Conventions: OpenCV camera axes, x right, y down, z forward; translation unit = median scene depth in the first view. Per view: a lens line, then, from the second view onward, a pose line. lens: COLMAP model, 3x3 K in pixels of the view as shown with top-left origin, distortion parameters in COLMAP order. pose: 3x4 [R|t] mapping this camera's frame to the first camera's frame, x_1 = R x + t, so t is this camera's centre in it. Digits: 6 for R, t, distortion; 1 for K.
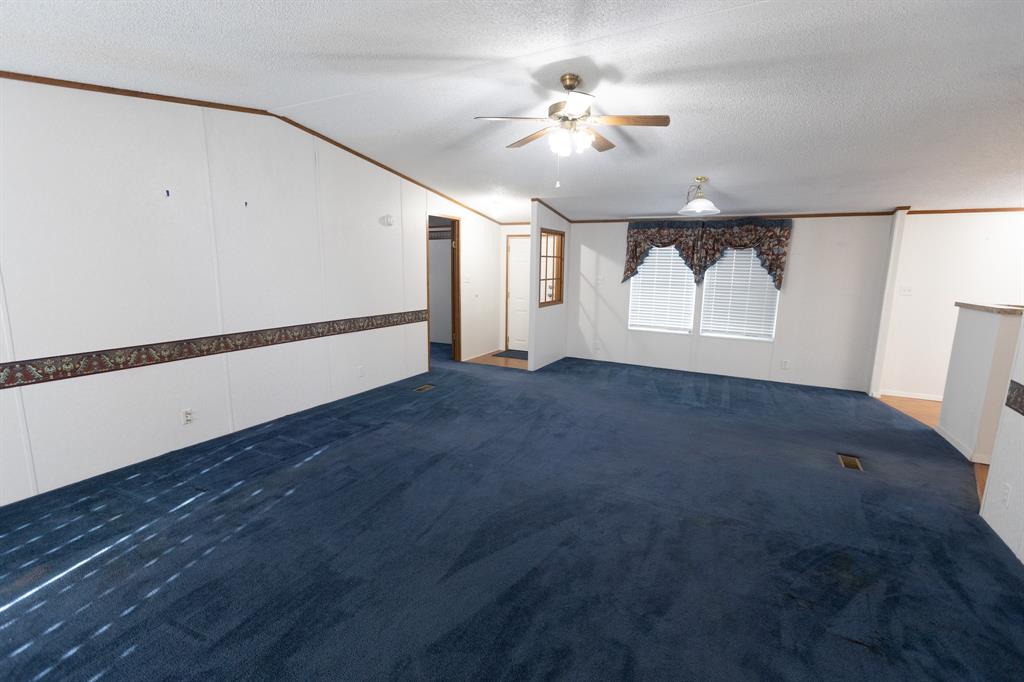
lens RADIAL K [[464.1, 0, 512.0], [0, 464.1, 341.0], [0, 0, 1]] dist [0.001665, -0.000449]
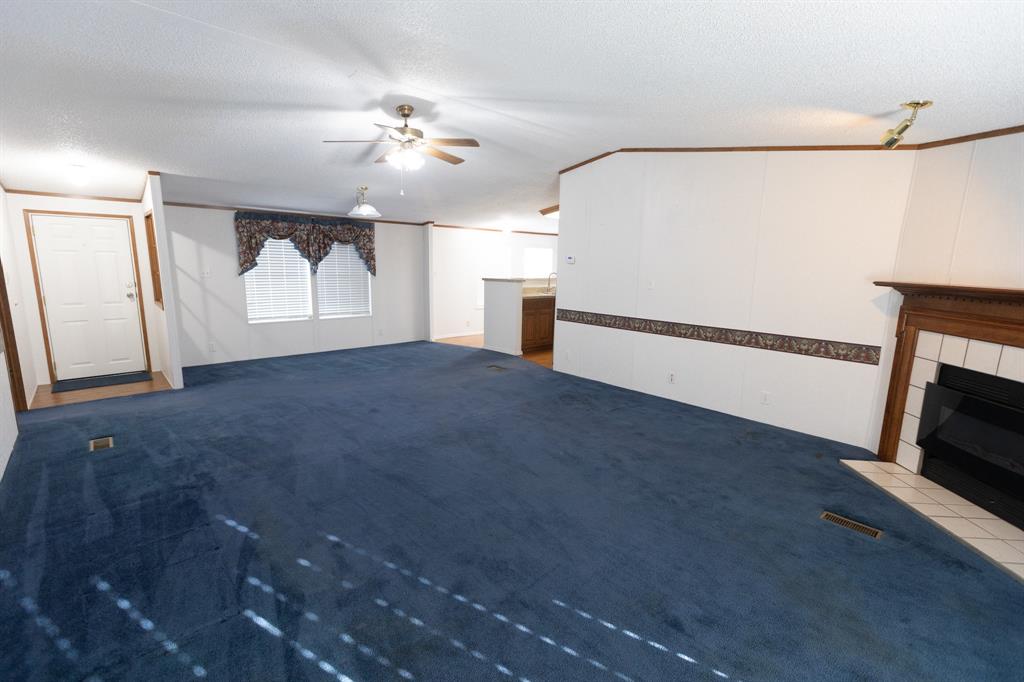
lens RADIAL K [[464.1, 0, 512.0], [0, 464.1, 341.0], [0, 0, 1]] dist [0.001665, -0.000449]
pose [[0.322415, -0.167068, 0.931738, -0.530618], [0.144009, 0.981502, 0.126159, -0.037140], [-0.935580, 0.093503, 0.340510, 0.190400]]
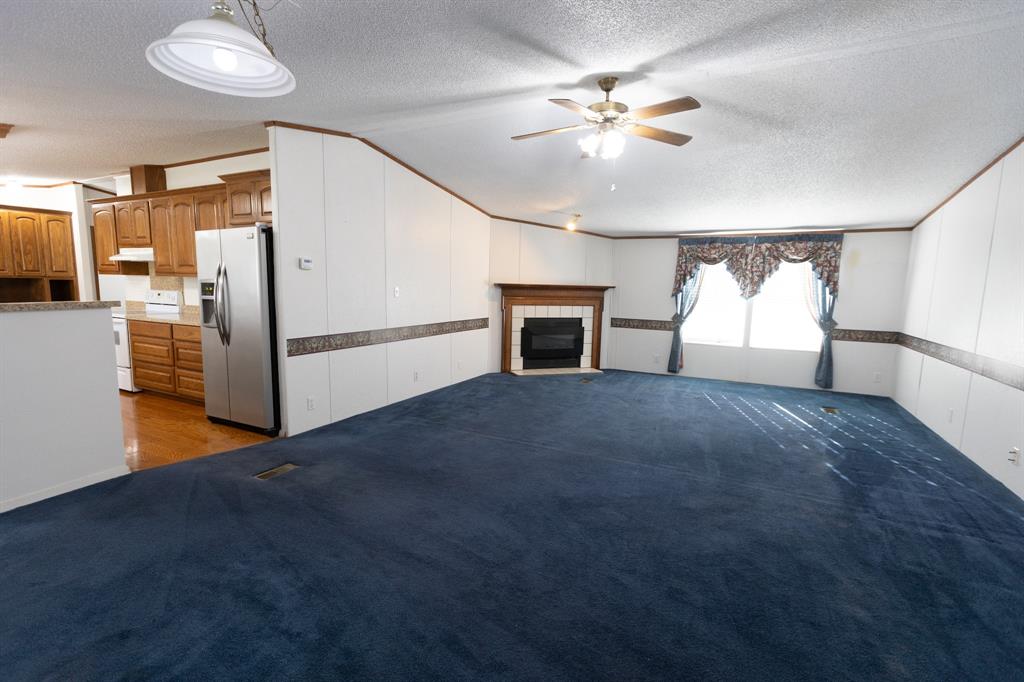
lens RADIAL K [[464.1, 0, 512.0], [0, 464.1, 341.0], [0, 0, 1]] dist [0.001665, -0.000449]
pose [[-0.999174, -0.019911, -0.035412, 0.165601], [-0.029057, 0.959435, 0.280428, -0.151021], [0.028392, 0.281225, -0.959222, 1.057575]]
